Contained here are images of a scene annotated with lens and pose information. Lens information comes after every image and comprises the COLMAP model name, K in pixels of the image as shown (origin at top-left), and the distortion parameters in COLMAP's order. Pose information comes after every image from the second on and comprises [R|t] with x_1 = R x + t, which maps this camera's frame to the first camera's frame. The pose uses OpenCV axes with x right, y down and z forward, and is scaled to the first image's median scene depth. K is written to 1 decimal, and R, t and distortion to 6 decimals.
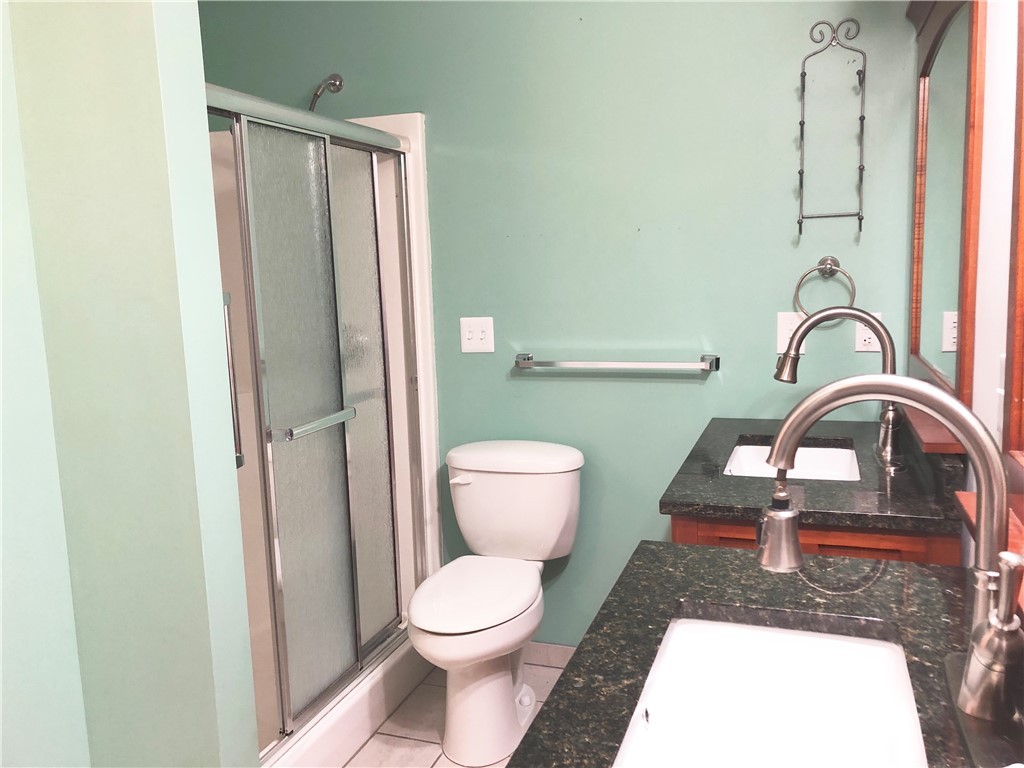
lens RADIAL K [[832.0, 0, 526.7], [0, 832.0, 378.7], [0, 0, 1]] dist [0.028778, -0.013894]
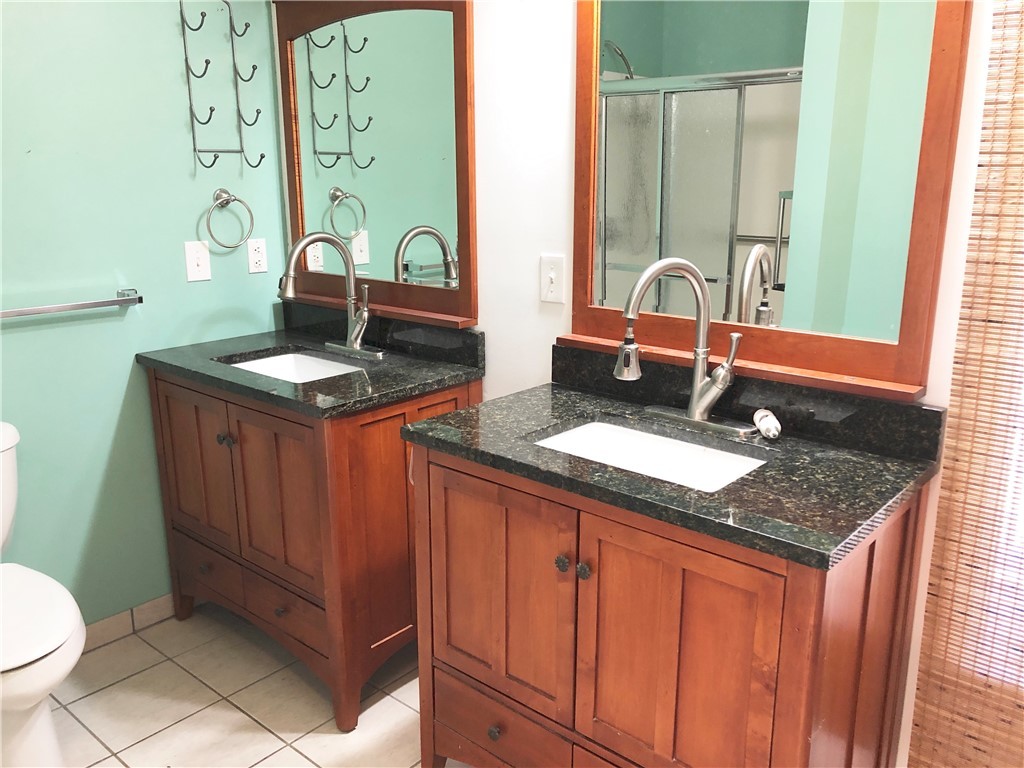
lens RADIAL K [[832.0, 0, 526.7], [0, 832.0, 378.7], [0, 0, 1]] dist [0.028778, -0.013894]
pose [[0.357937, -0.199550, 0.912174, -0.671180], [0.119146, 0.978673, 0.167344, -0.045839], [-0.926113, 0.048783, 0.374079, 0.270719]]
